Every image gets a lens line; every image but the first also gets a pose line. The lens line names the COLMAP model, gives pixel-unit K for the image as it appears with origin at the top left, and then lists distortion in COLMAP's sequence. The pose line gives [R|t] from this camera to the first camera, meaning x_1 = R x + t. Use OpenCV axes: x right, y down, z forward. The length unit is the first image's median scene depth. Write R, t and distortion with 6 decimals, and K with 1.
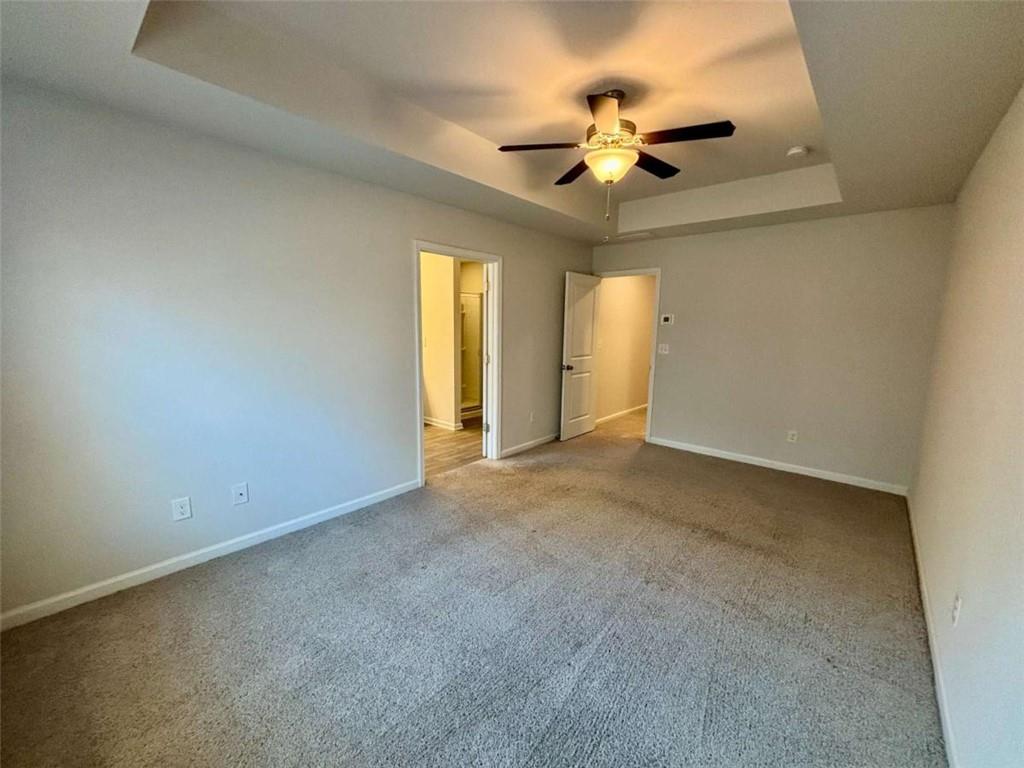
lens RADIAL K [[408.6, 0, 512.0], [0, 408.6, 384.0], [0, 0, 1]] dist [-0.000290, -0.000230]
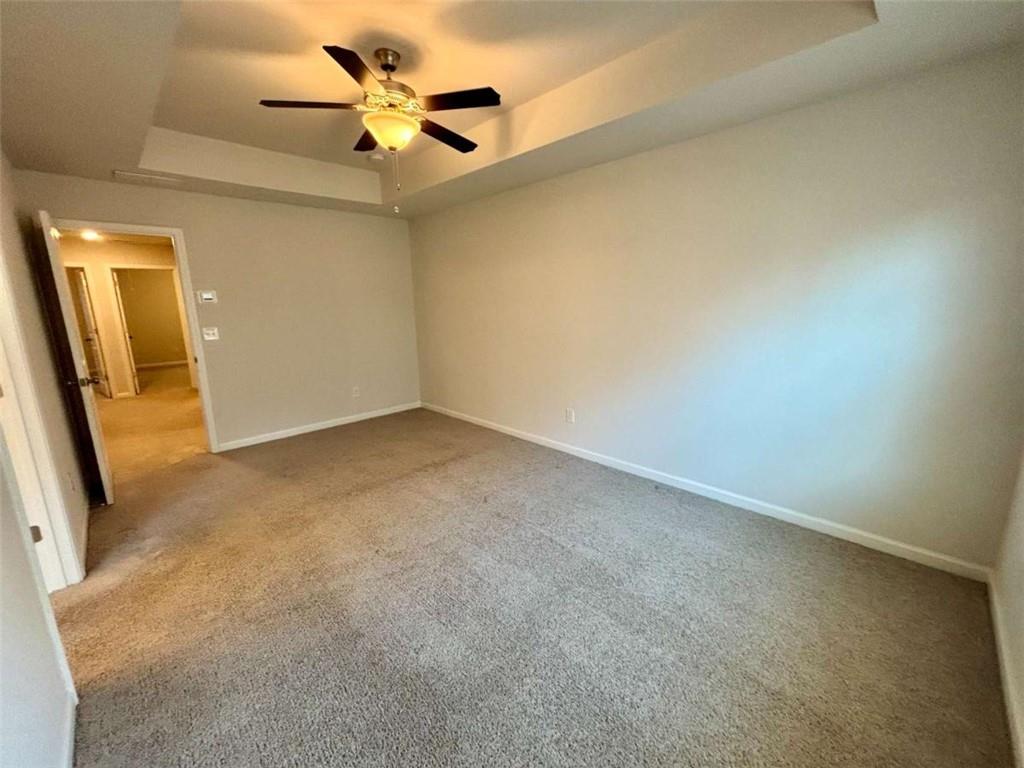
lens RADIAL K [[408.6, 0, 512.0], [0, 408.6, 384.0], [0, 0, 1]] dist [-0.000290, -0.000230]
pose [[0.062146, -0.219644, 0.973599, -0.574590], [0.168453, 0.963798, 0.206681, -0.082609], [-0.983749, 0.151161, 0.096896, 0.514626]]
